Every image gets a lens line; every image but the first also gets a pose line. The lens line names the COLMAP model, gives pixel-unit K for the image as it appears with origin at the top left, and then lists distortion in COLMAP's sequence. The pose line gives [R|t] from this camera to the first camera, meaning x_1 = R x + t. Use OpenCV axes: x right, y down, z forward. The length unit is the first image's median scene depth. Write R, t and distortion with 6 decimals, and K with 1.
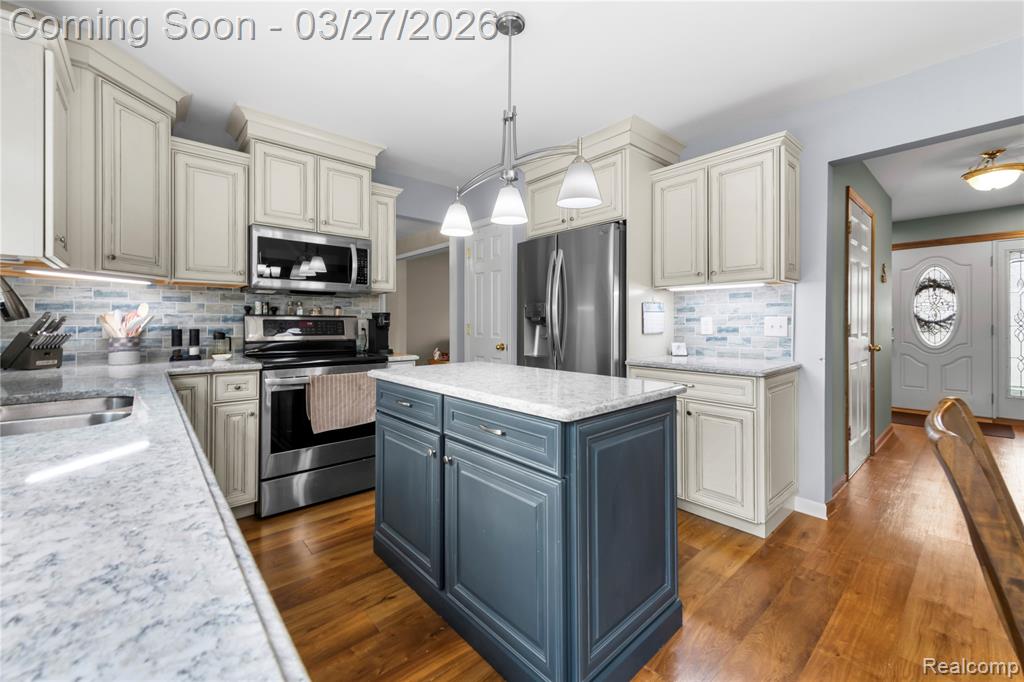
lens RADIAL K [[408.0, 0, 530.2], [0, 408.0, 321.5], [0, 0, 1]] dist [0.006340, 0.000008]
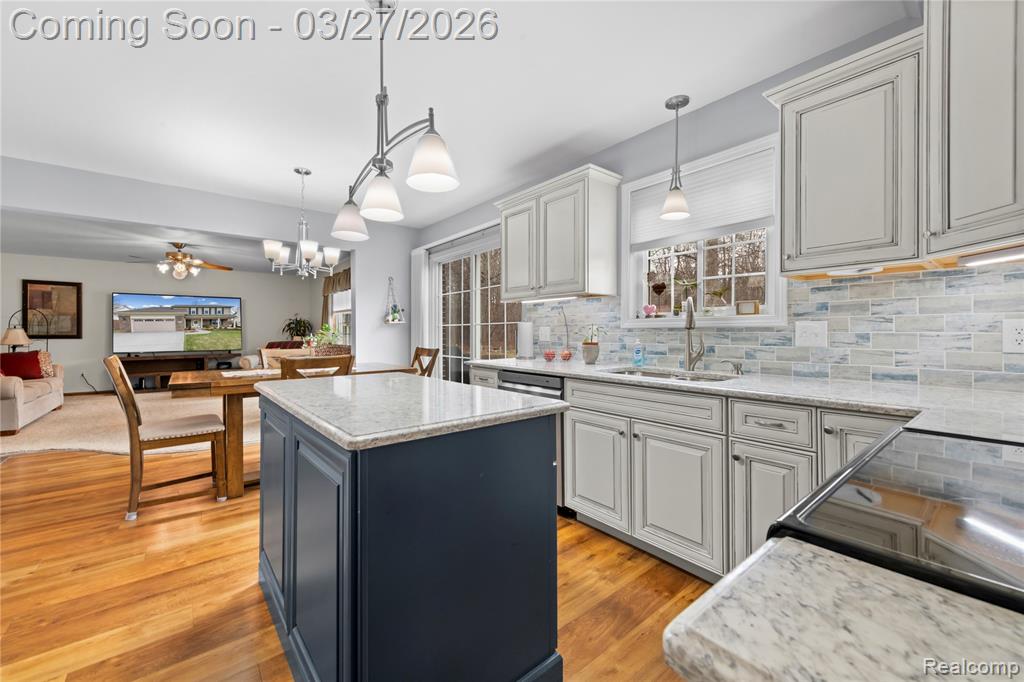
lens RADIAL K [[408.0, 0, 533.3], [0, 408.0, 333.9], [0, 0, 1]] dist [0.006340, 0.000008]
pose [[-0.999226, 0.007446, 0.038622, -0.271137], [0.007760, 0.999938, 0.007981, 0.000001], [-0.038561, 0.008274, -0.999222, 1.176609]]
